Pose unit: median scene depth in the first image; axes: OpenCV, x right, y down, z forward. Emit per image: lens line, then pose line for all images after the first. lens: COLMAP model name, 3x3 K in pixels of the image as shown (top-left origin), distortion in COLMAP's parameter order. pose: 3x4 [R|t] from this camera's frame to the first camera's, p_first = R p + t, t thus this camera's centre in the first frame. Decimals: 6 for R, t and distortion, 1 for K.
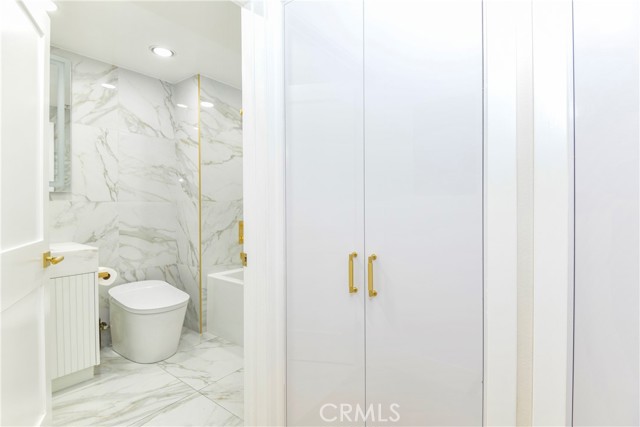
lens RADIAL K [[303.1, 0, 345.4], [0, 303.1, 206.8], [0, 0, 1]] dist [-0.005056, -0.006456]
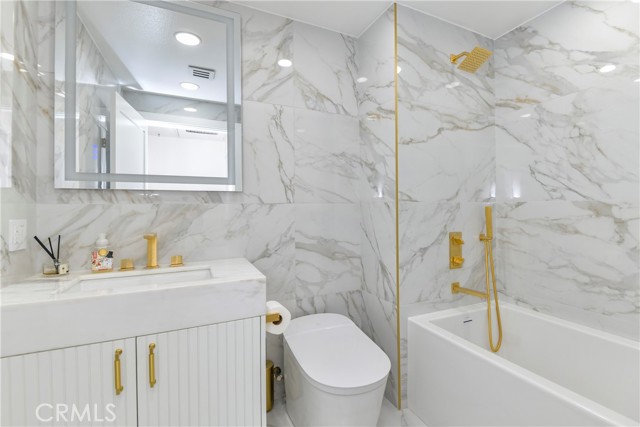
lens RADIAL K [[303.1, 0, 321.7], [0, 303.1, 210.5], [0, 0, 1]] dist [-0.005056, -0.006456]
pose [[0.839612, 0.001586, -0.543184, -0.267365], [0.002132, 0.999978, 0.006216, -0.003890], [0.543182, -0.006377, 0.839590, 0.376325]]
